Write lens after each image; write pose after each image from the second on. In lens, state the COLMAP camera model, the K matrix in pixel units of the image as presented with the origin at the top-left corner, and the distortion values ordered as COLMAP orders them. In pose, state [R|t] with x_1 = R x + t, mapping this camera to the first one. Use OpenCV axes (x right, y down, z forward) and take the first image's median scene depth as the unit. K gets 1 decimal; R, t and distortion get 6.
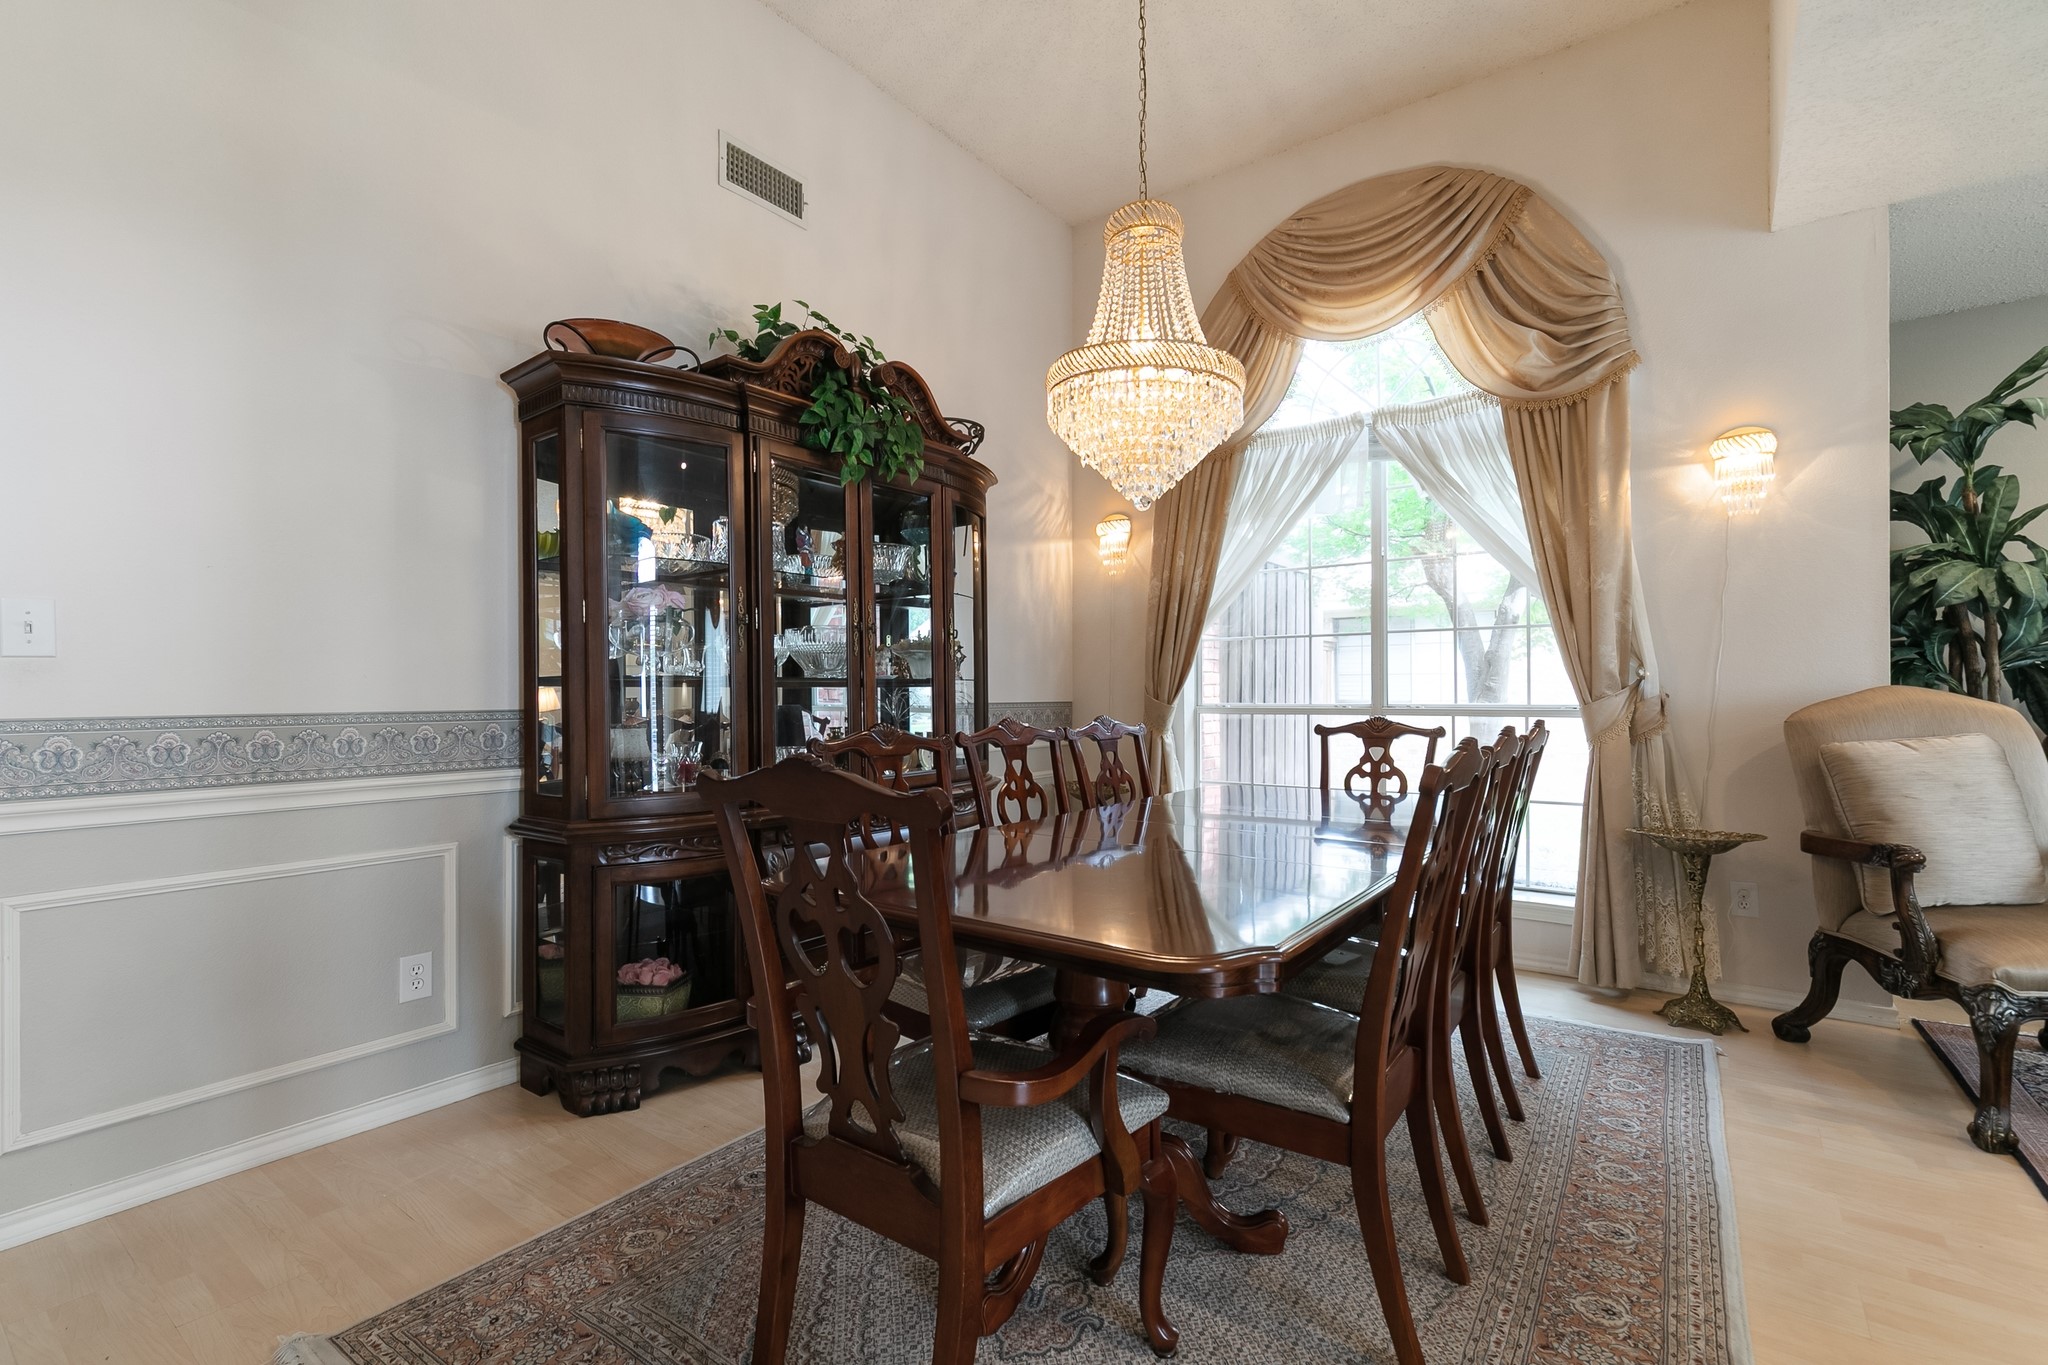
lens RADIAL K [[933.5, 0, 1021.7], [0, 933.5, 700.1], [0, 0, 1]] dist [0.008553, -0.000773]
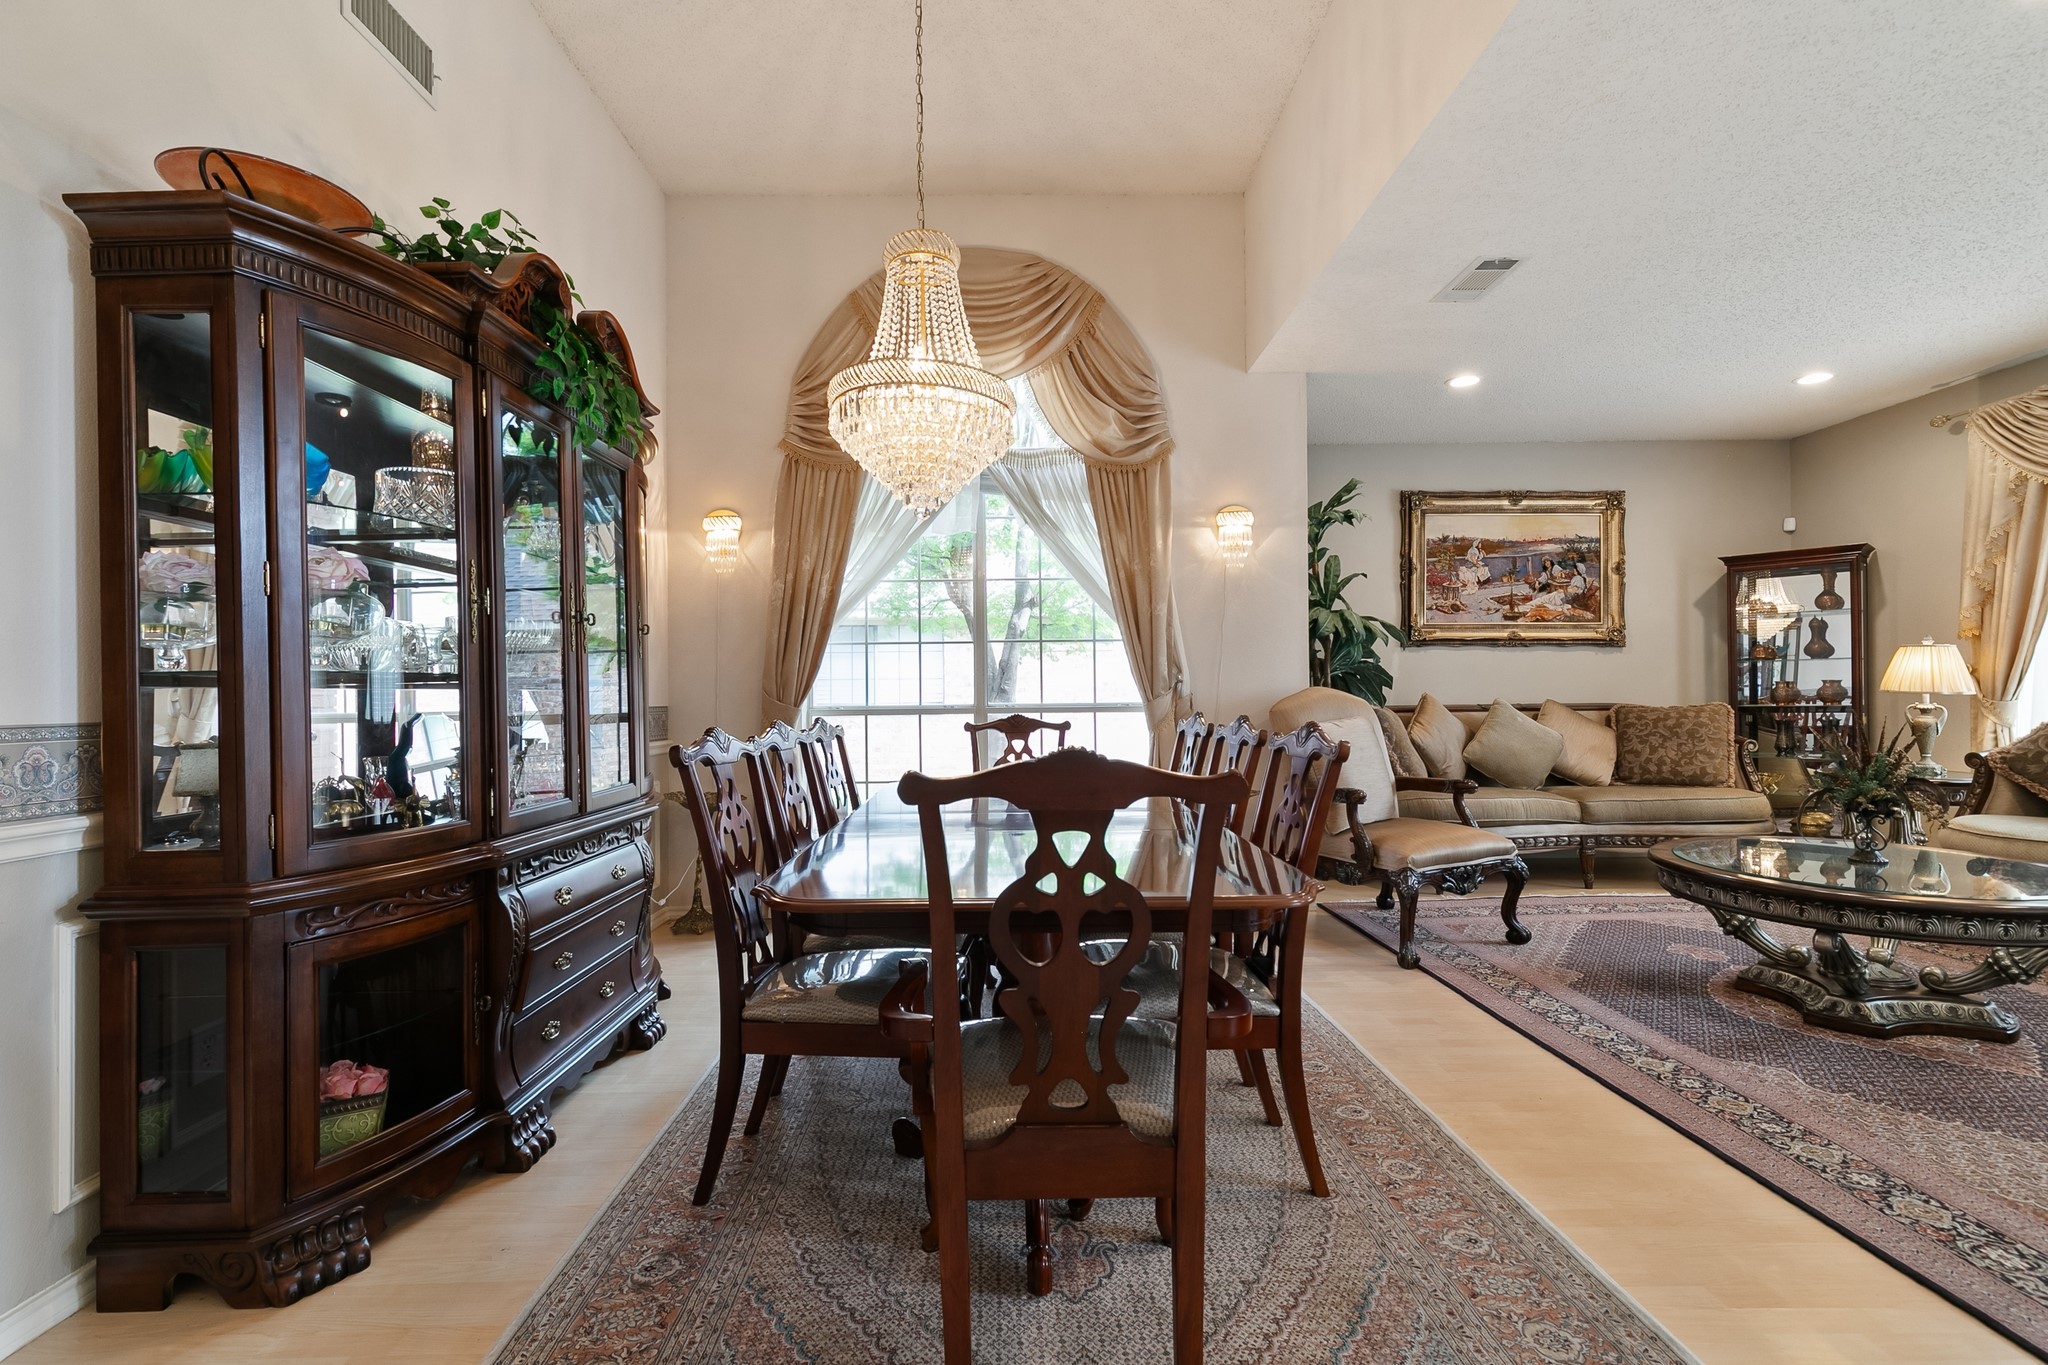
lens RADIAL K [[923.7, 0, 1025.9], [0, 923.7, 697.8], [0, 0, 1]] dist [0.011209, -0.000080]
pose [[0.792458, -0.007197, 0.609884, -0.335043], [0.011818, 0.999924, -0.003557, 0.002030], [-0.609812, 0.010026, 0.792482, 0.081471]]
